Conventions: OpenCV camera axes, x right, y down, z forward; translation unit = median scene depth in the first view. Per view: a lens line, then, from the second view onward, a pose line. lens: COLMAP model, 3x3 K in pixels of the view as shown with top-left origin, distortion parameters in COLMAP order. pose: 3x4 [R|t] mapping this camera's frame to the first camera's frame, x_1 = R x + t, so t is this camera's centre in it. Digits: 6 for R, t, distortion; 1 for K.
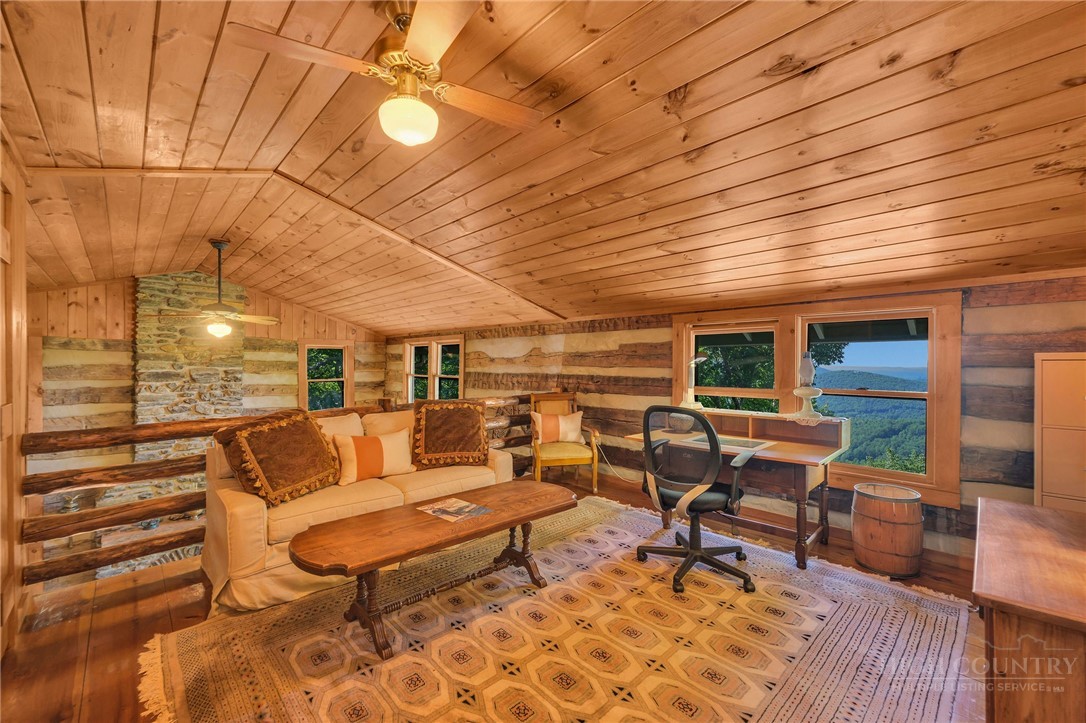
lens RADIAL K [[436.6, 0, 537.8], [0, 436.6, 361.1], [0, 0, 1]] dist [-0.000685, 0.000002]
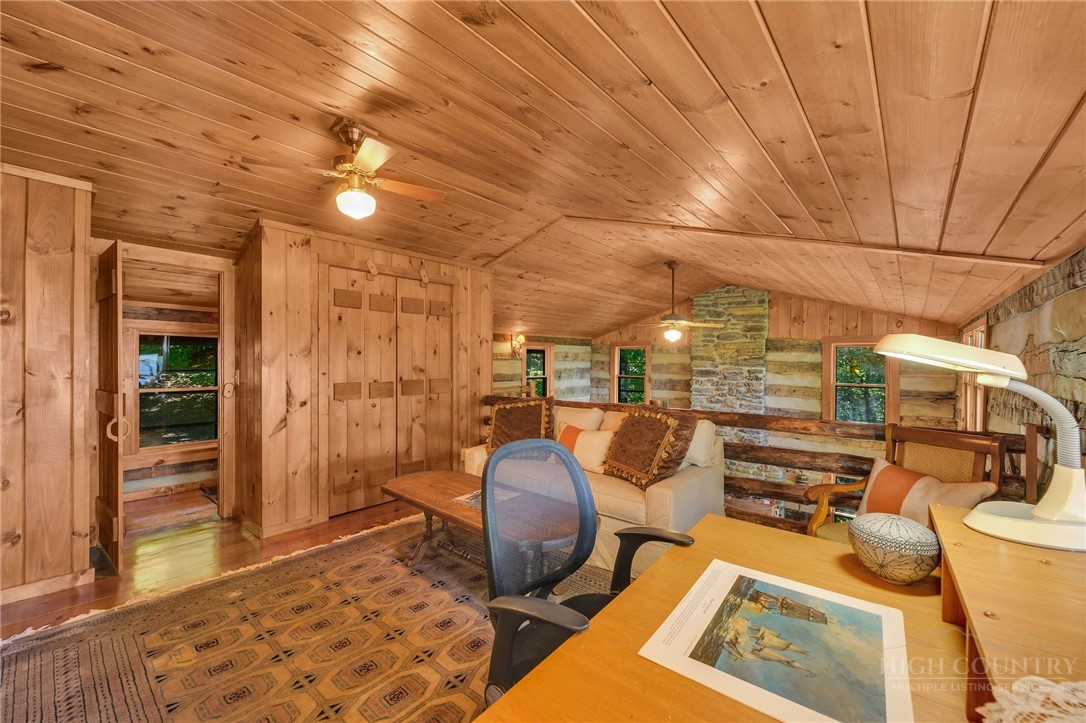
lens RADIAL K [[436.6, 0, 539.8], [0, 436.6, 360.2], [0, 0, 1]] dist [-0.000685, 0.000002]
pose [[0.116486, 0.000854, -0.993192, 0.333833], [-0.007180, 0.999974, 0.000018, 0.000427], [0.993166, 0.007129, 0.116489, 0.372419]]
